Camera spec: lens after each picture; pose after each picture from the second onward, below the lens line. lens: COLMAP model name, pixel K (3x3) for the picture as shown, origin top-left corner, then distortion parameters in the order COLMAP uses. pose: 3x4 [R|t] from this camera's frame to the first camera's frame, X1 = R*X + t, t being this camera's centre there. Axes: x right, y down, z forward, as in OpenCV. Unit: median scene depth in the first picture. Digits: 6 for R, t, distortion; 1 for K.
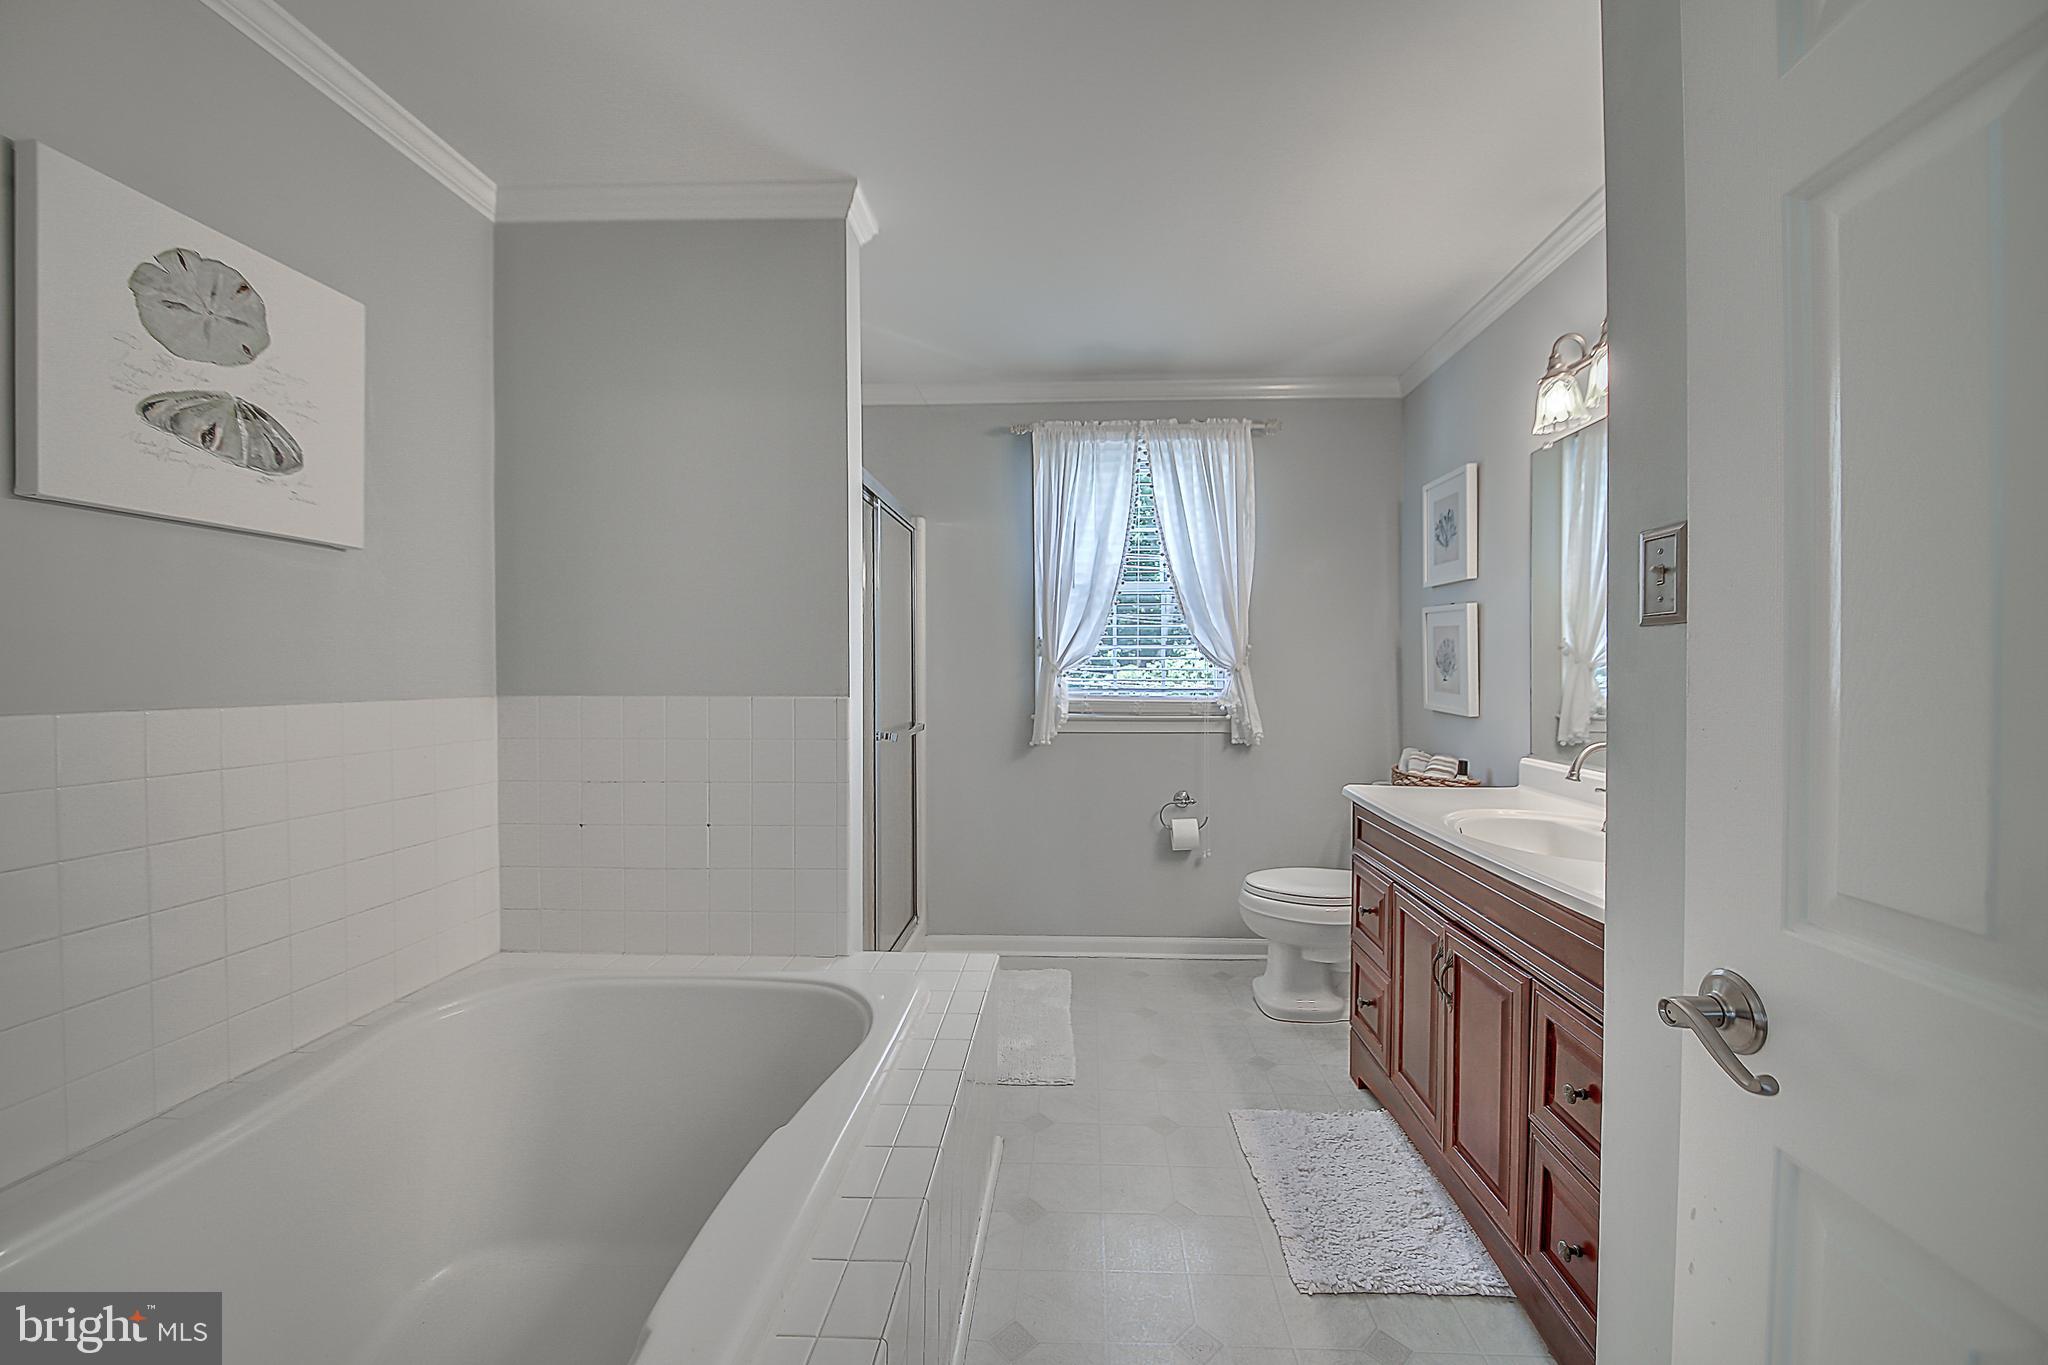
lens RADIAL K [[760.2, 0, 999.6], [0, 760.2, 637.8], [0, 0, 1]] dist [0.023770, -0.016601]
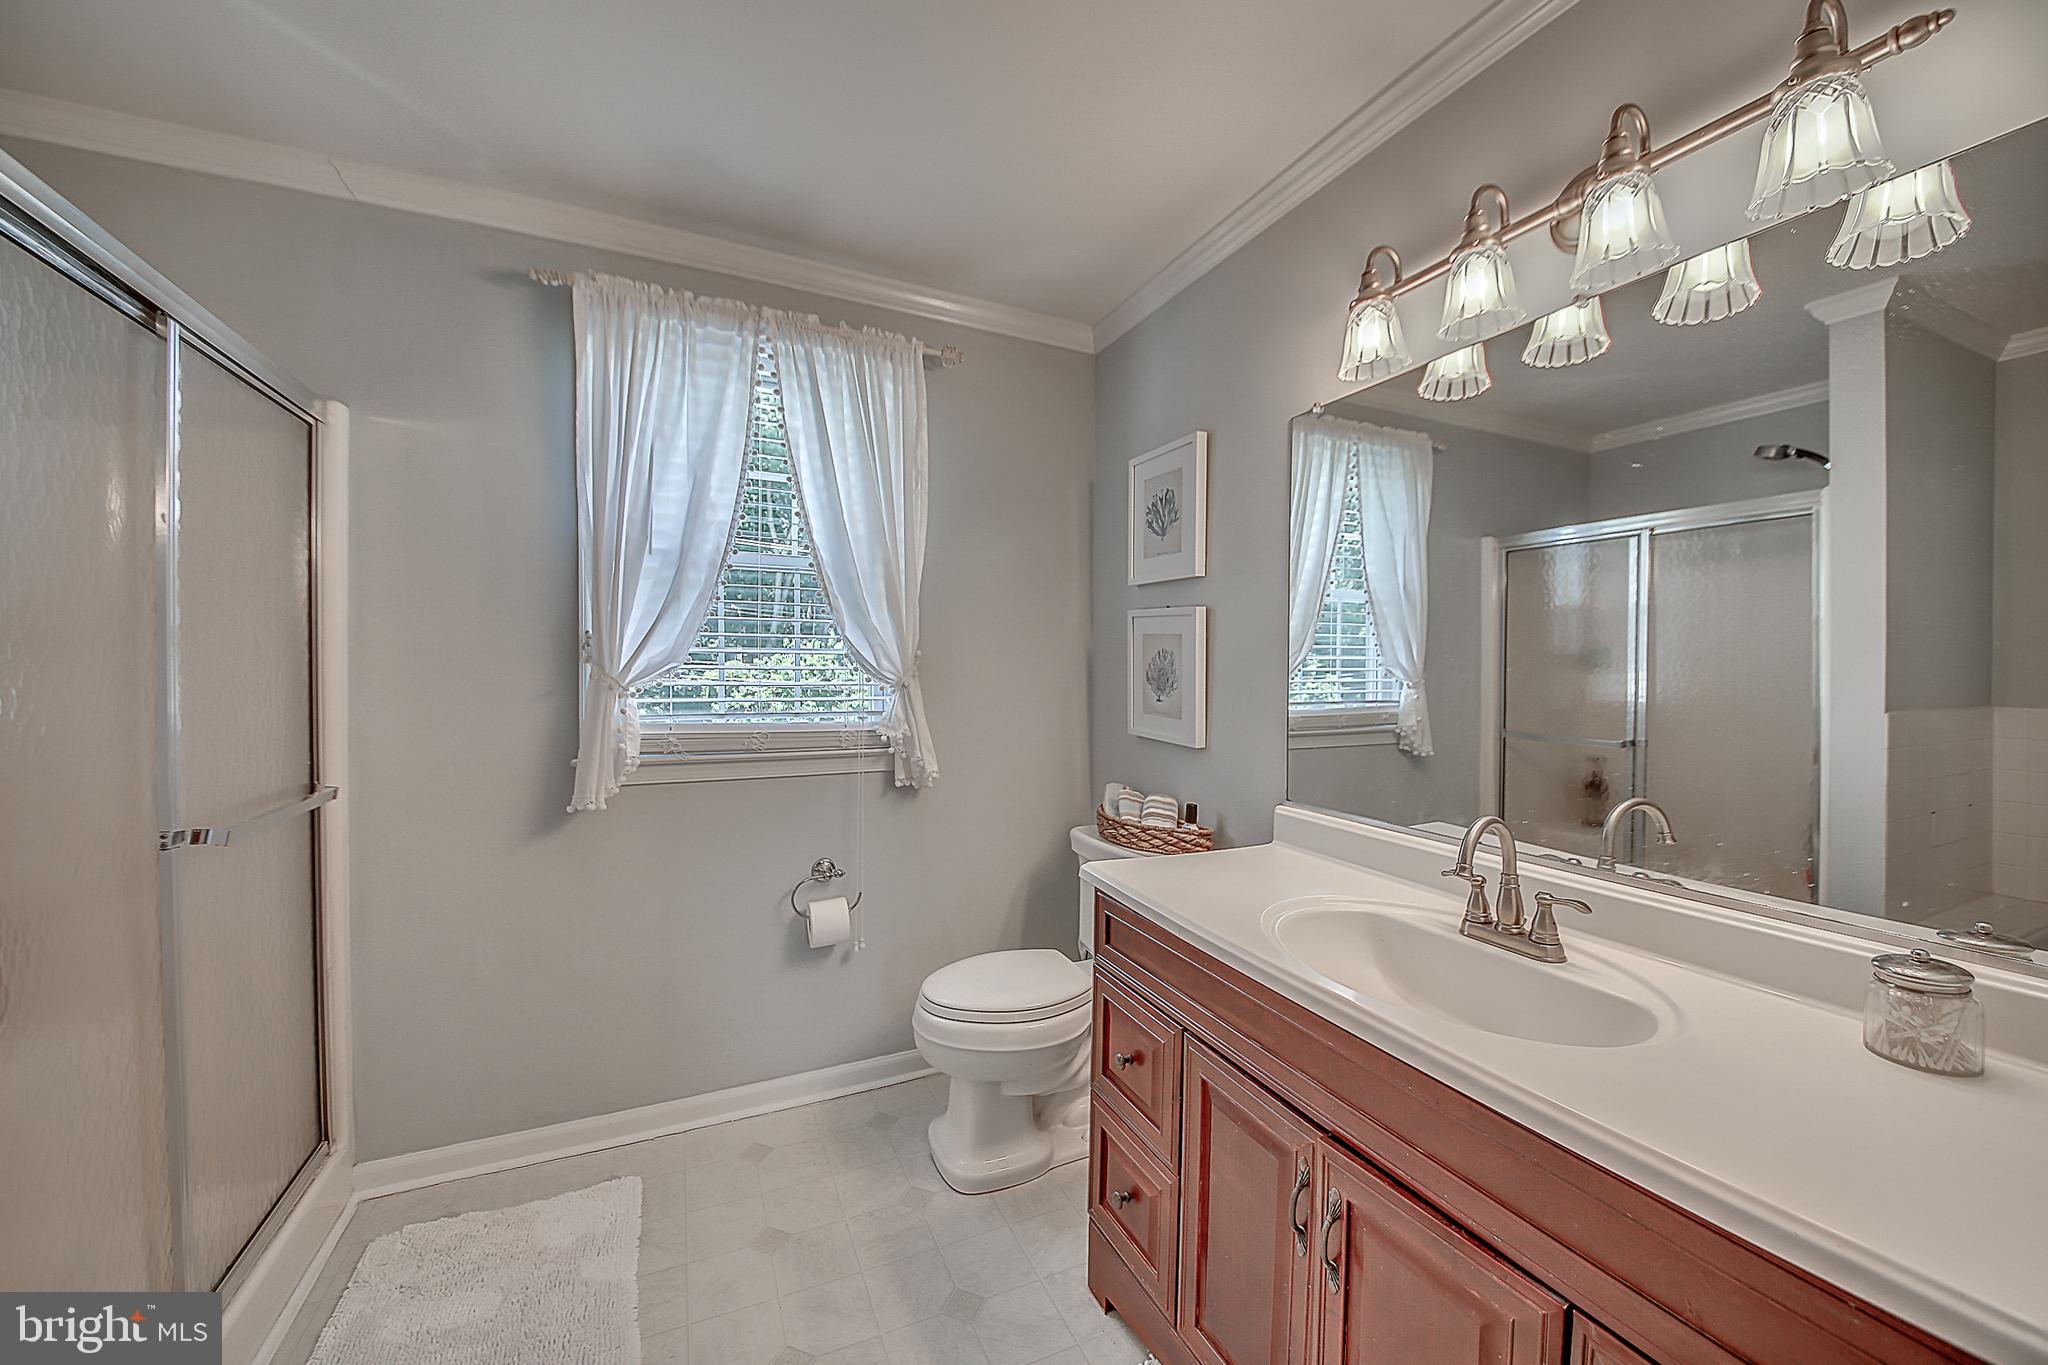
lens RADIAL K [[787.2, 0, 1060.4], [0, 787.2, 684.4], [0, 0, 1]] dist [0.026063, -0.019564]
pose [[0.847266, -0.006113, 0.531134, 0.039002], [-0.027744, 0.998060, 0.055744, -0.004497], [-0.530444, -0.061966, 0.845452, 0.280574]]
